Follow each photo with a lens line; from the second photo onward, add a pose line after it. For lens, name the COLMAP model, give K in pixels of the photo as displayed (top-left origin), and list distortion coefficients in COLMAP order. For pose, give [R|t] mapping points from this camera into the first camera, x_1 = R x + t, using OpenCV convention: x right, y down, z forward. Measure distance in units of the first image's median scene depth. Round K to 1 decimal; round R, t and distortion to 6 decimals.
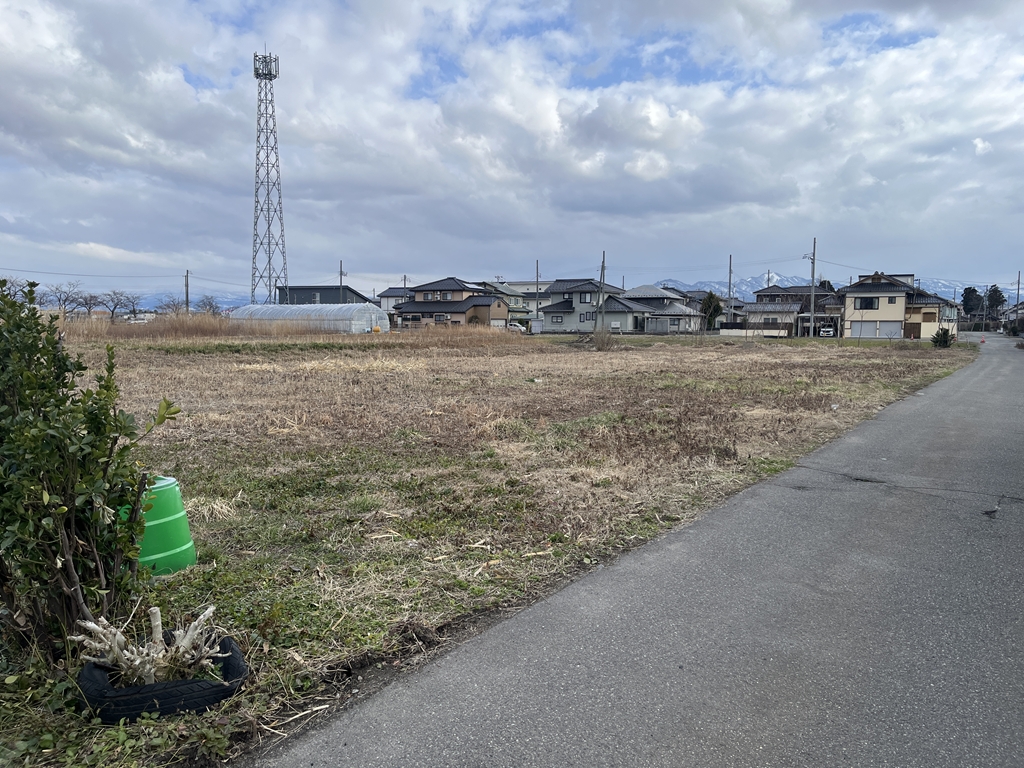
lens RADIAL K [[764.7, 0, 510.7], [0, 764.7, 379.0], [0, 0, 1]] dist [0.063237, -0.092550]
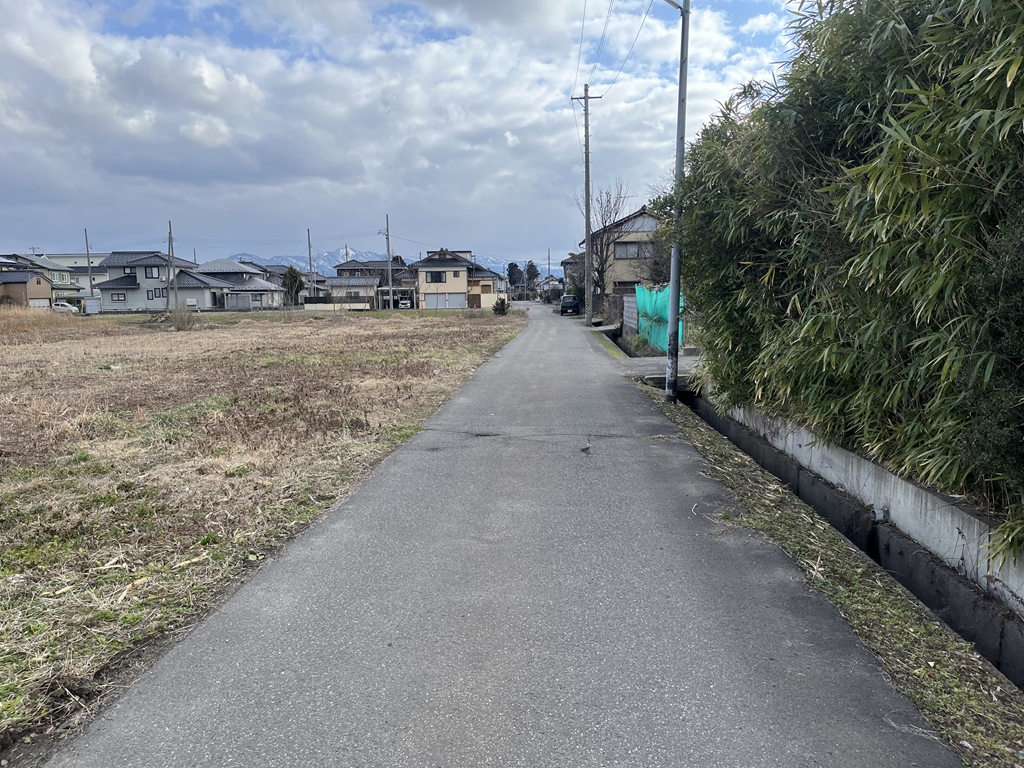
lens RADIAL K [[764.7, 0, 510.8], [0, 764.7, 385.8], [0, 0, 1]] dist [0.063237, -0.092550]
pose [[0.859738, -0.081852, 0.504133, -0.008291], [0.061310, 0.996477, 0.057233, 0.000164], [-0.507042, -0.018297, 0.861727, 0.006836]]
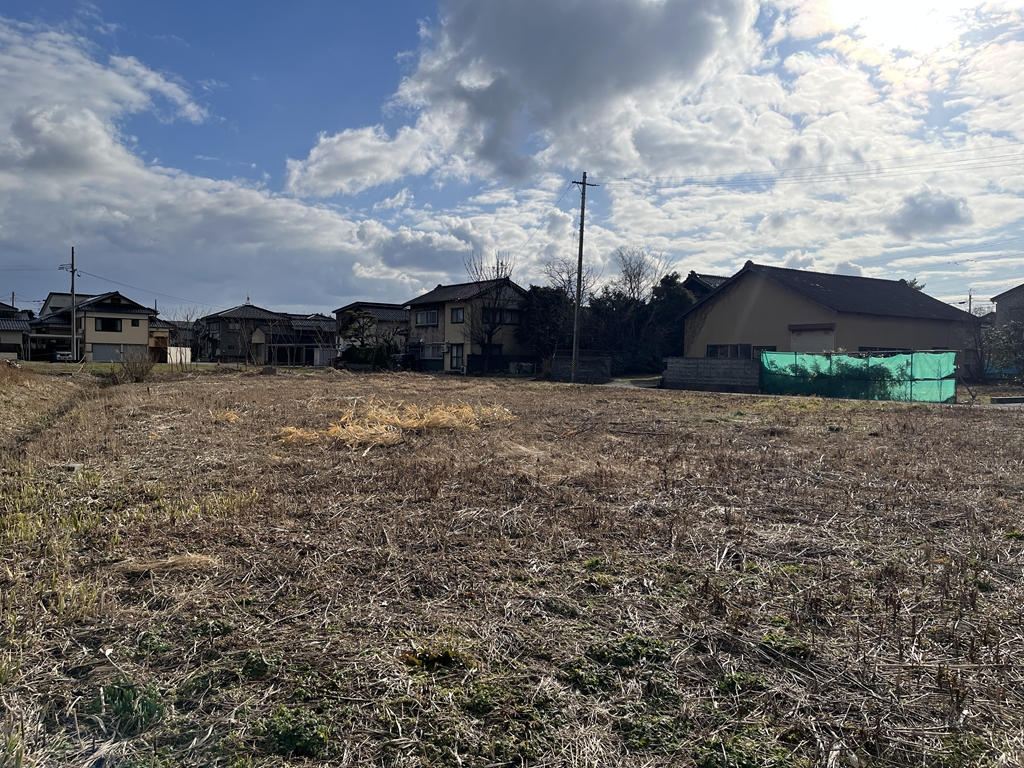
lens RADIAL K [[764.7, 0, 512.6], [0, 764.7, 384.2], [0, 0, 1]] dist [0.063237, -0.092550]
pose [[0.406535, -0.026444, 0.913253, -0.186885], [0.047411, 0.998845, 0.007818, -0.011831], [-0.912404, 0.040120, 0.407319, 0.191242]]
